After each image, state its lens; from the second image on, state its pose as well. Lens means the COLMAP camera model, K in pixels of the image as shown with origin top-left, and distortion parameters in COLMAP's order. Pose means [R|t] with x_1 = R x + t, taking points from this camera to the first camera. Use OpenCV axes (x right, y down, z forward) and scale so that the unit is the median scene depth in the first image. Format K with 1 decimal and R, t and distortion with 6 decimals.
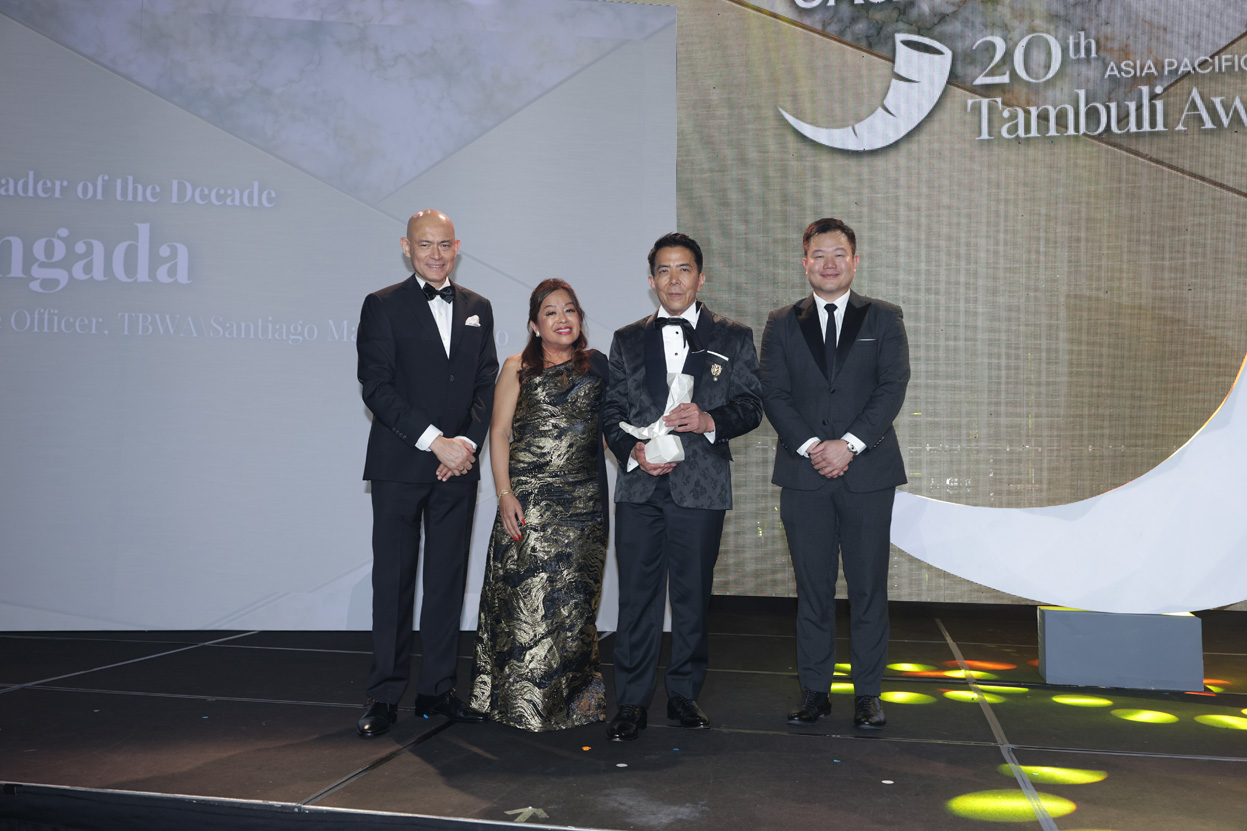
lens RADIAL K [[1132.7, 0, 623.5], [0, 1132.7, 415.5], [0, 0, 1]] dist [0.015629, -0.011371]
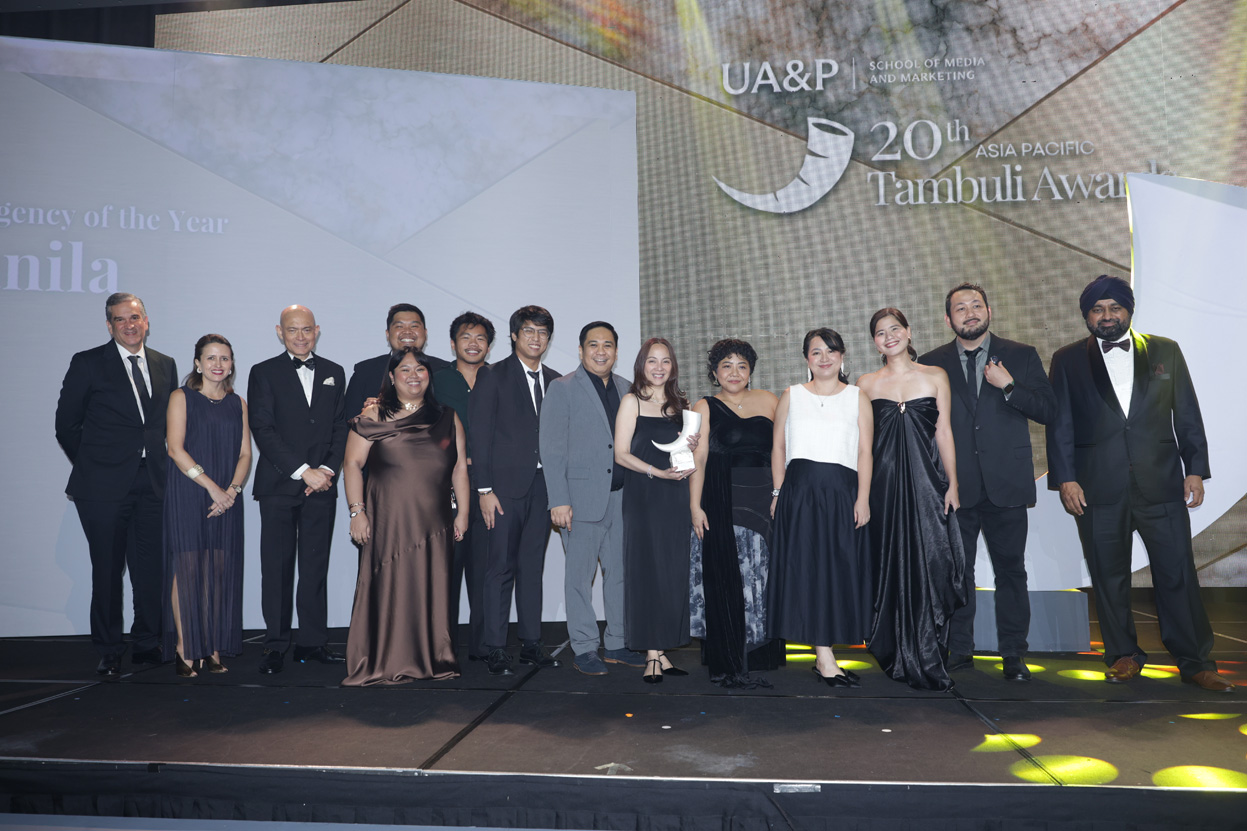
lens RADIAL K [[988.6, 0, 623.5], [0, 988.6, 415.5], [0, 0, 1]] dist [-0.009659, 0.006791]
pose [[0.994668, -0.009728, 0.102665, -0.078331], [0.011749, 0.999748, -0.019102, -0.001400], [-0.102454, 0.020207, 0.994533, -0.022255]]
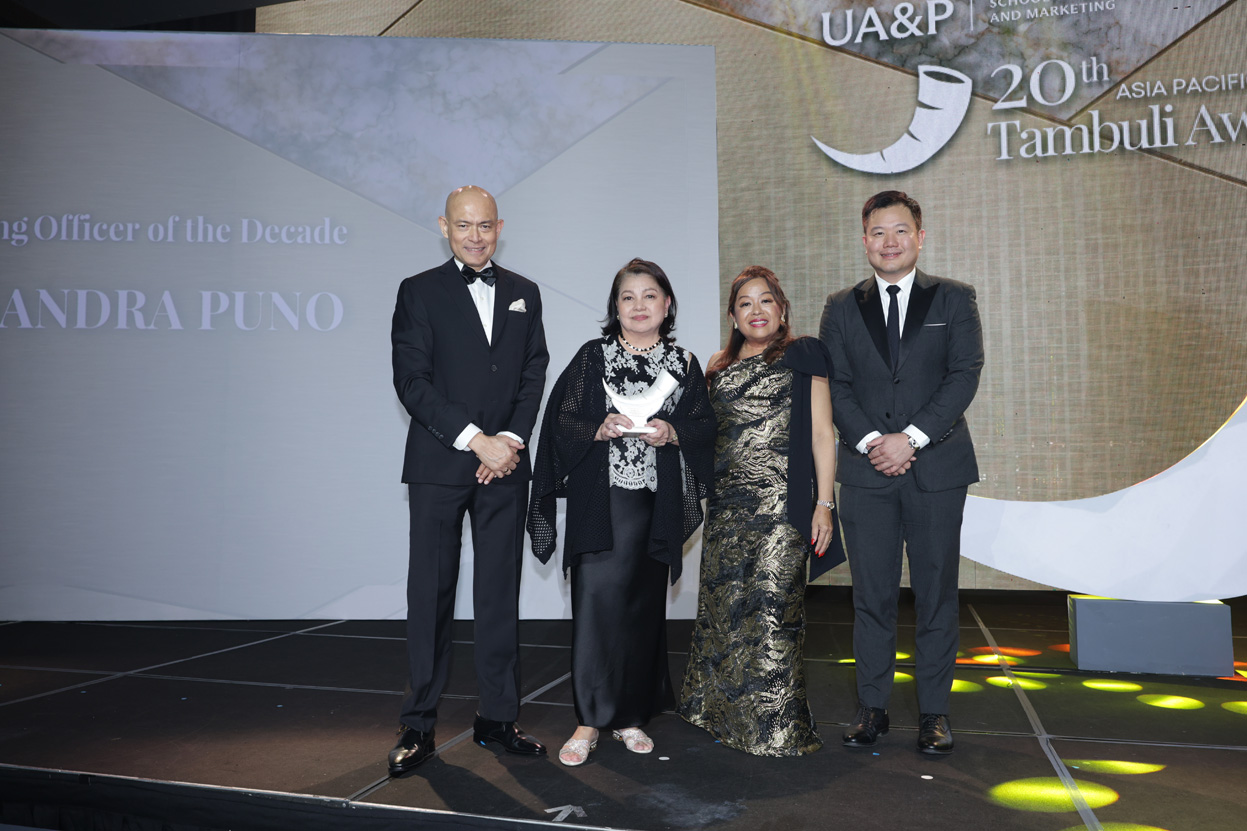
lens RADIAL K [[980.1, 0, 623.5], [0, 980.1, 415.5], [0, 0, 1]] dist [-0.009147, -0.003288]
pose [[0.997863, -0.017604, -0.062922, 0.012045], [0.017079, 0.999815, -0.008870, 0.002884], [0.063066, 0.007777, 0.997979, 0.057792]]
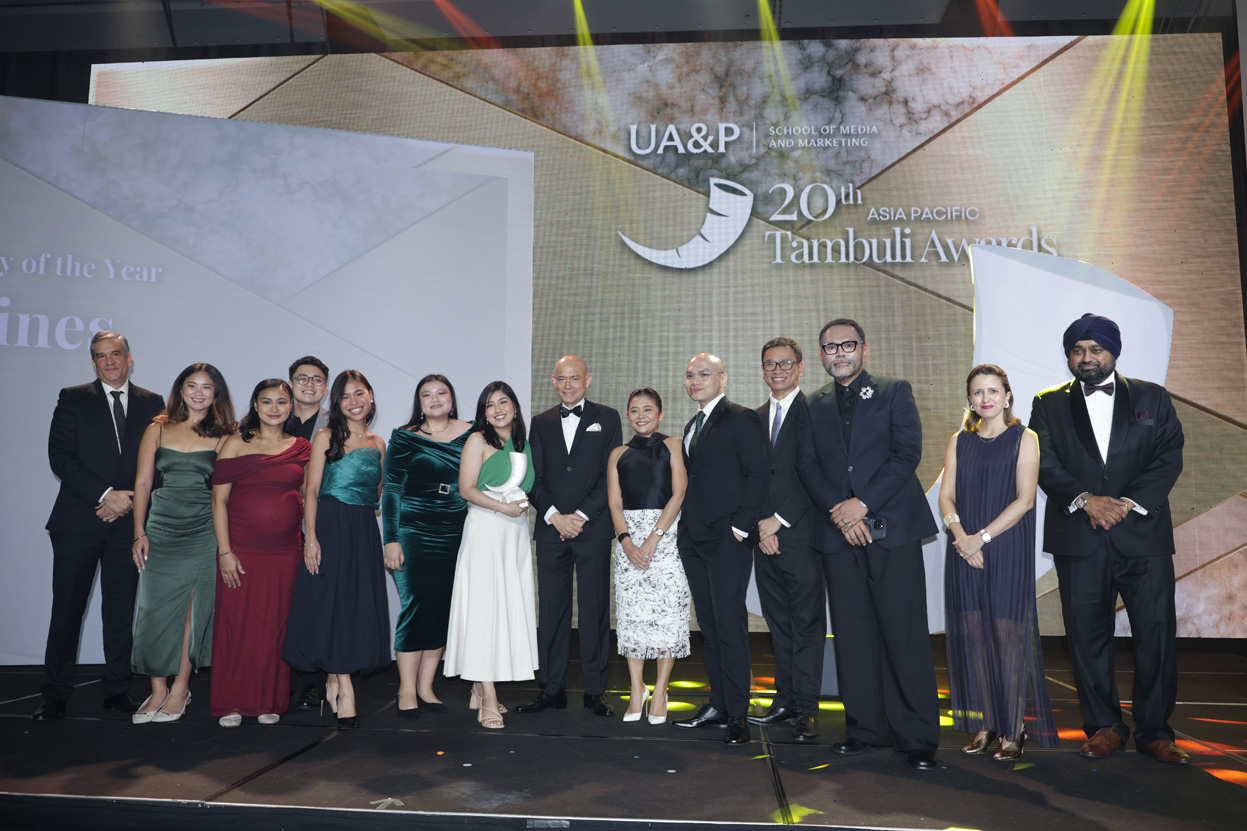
lens RADIAL K [[983.8, 0, 623.5], [0, 983.8, 415.5], [0, 0, 1]] dist [-0.011858, 0.003730]
pose [[0.992554, 0.013678, 0.121037, 0.017487], [-0.006840, 0.998366, -0.056726, -0.010988], [-0.121615, 0.055476, 0.991026, -0.069011]]
